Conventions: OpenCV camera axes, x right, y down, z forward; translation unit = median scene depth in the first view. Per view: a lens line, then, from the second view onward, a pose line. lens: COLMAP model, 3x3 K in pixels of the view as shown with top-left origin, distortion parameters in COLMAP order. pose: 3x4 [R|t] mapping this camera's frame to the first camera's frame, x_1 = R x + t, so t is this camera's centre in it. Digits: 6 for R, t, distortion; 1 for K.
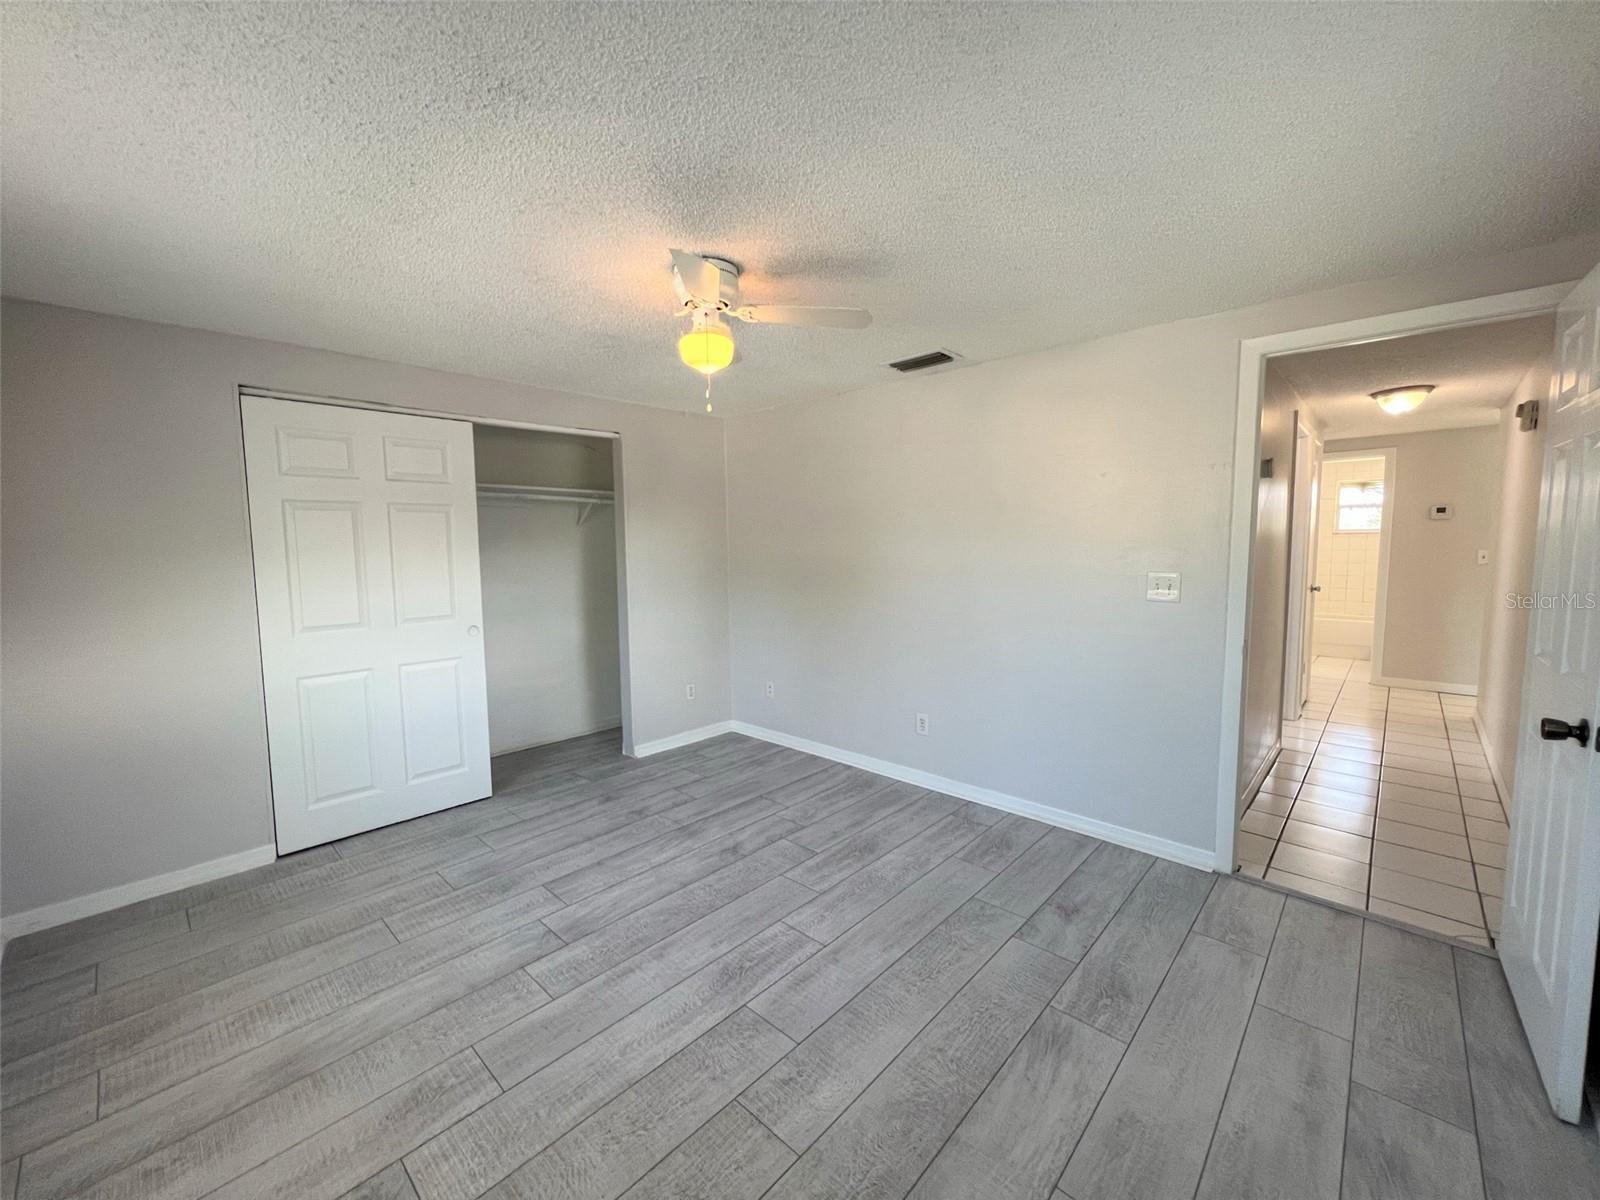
lens RADIAL K [[667.9, 0, 795.7], [0, 667.9, 597.7], [0, 0, 1]] dist [-0.002242, 0.000631]
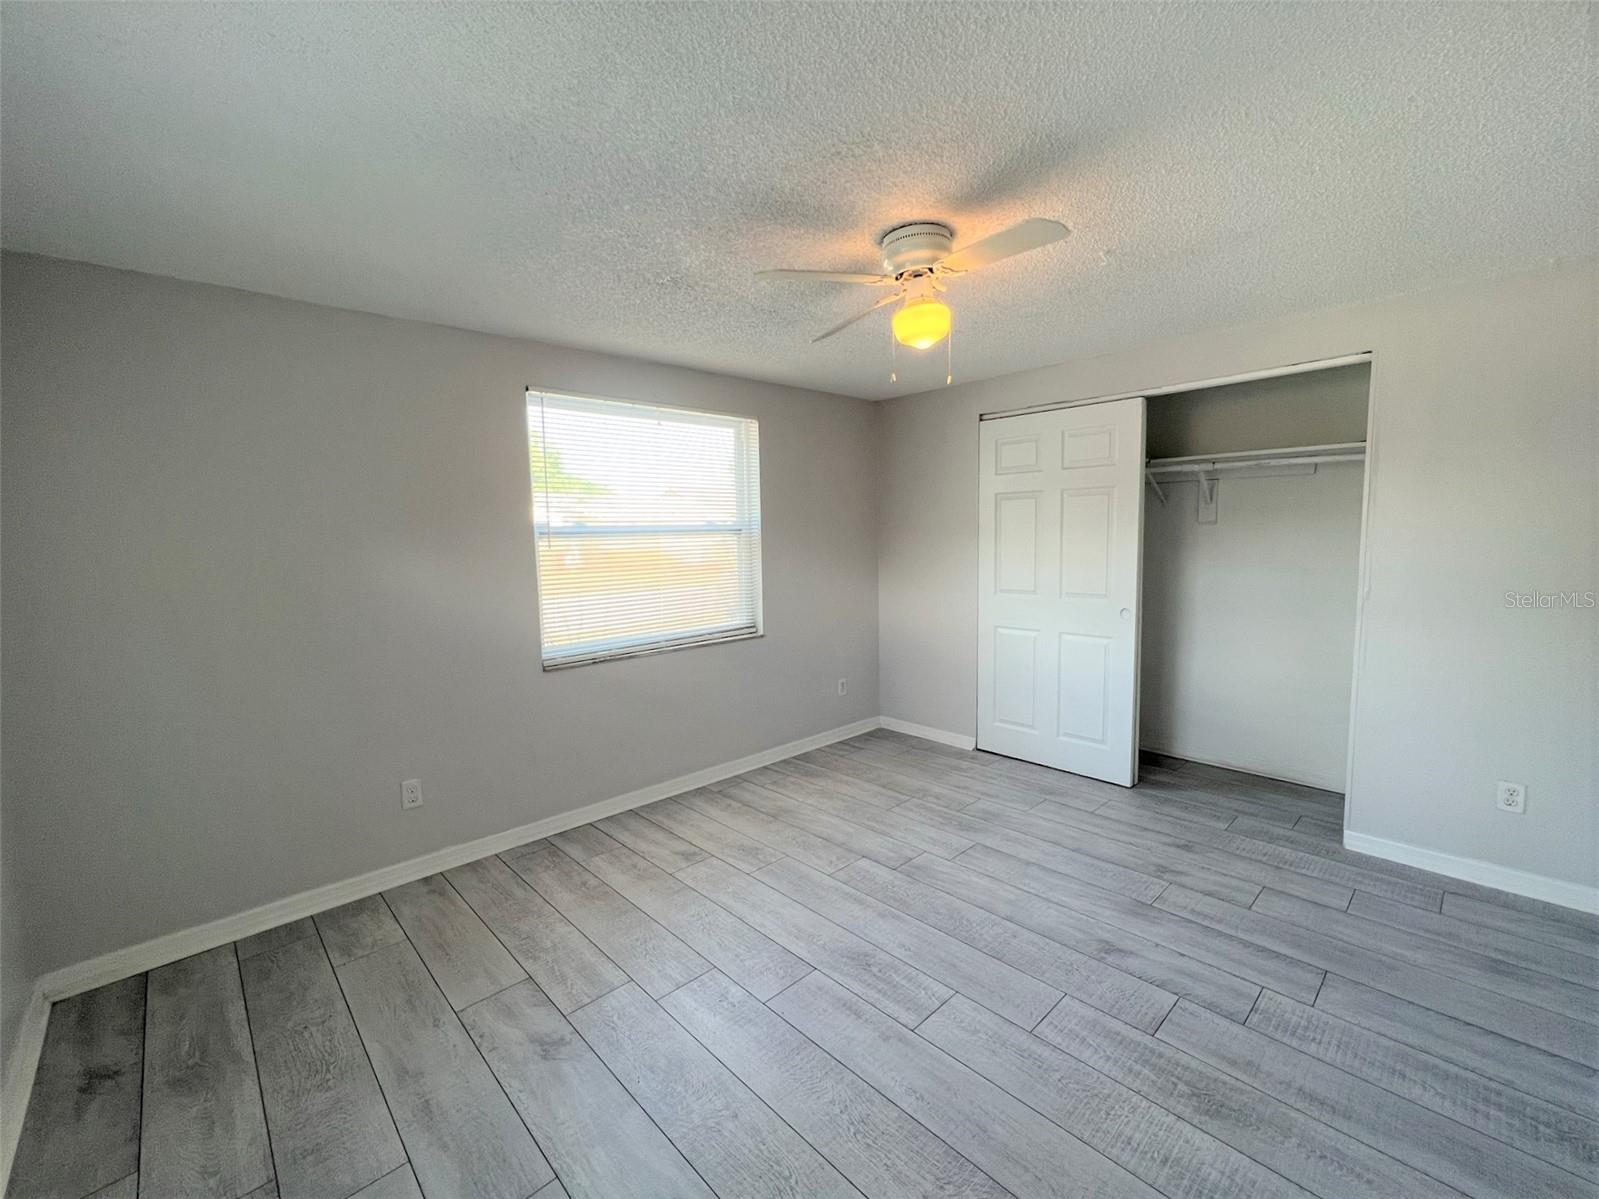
lens RADIAL K [[652.5, 0, 750.8], [0, 652.5, 594.9], [0, 0, 1]] dist [-0.001514, 0.000263]
pose [[-0.109665, 0.108180, -0.988064, 0.610789], [-0.061071, 0.991448, 0.115329, -0.064166], [0.992091, 0.072990, -0.102120, 0.652838]]
